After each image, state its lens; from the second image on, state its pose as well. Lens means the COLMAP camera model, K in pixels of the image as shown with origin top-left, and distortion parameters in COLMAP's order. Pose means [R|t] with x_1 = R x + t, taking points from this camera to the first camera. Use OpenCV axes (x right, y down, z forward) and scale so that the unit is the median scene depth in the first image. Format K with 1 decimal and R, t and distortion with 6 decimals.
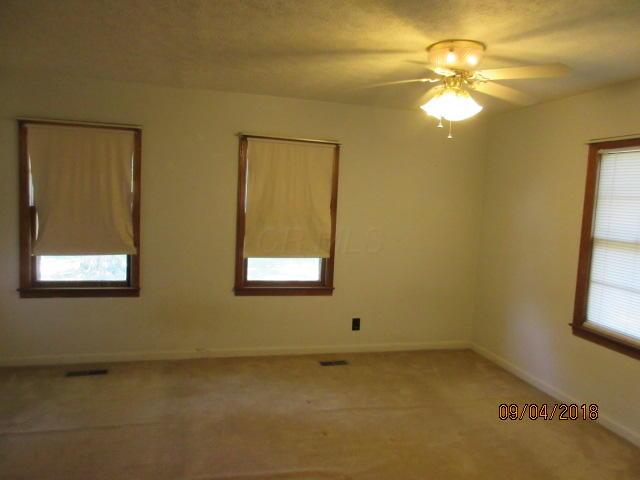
lens RADIAL K [[479.6, 0, 318.8], [0, 479.6, 238.0], [0, 0, 1]] dist [0.003016, -0.001404]
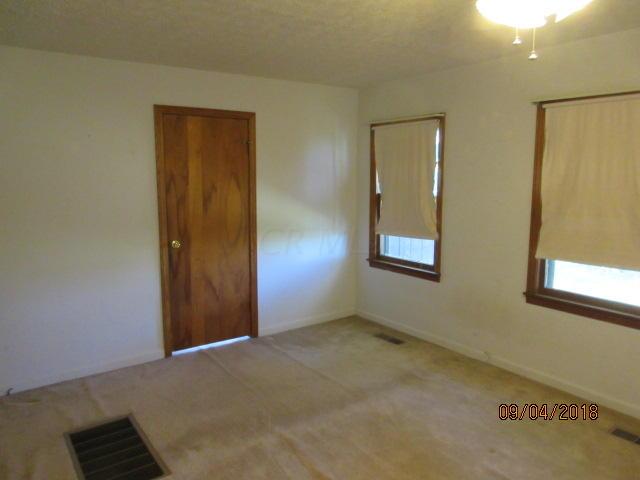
lens RADIAL K [[479.6, 0, 319.0], [0, 479.6, 241.8], [0, 0, 1]] dist [0.003016, -0.001404]
pose [[0.362982, 0.085898, -0.927828, 0.476612], [-0.067204, 0.995562, 0.065878, -0.013631], [0.929369, 0.038441, 0.367144, 0.391018]]
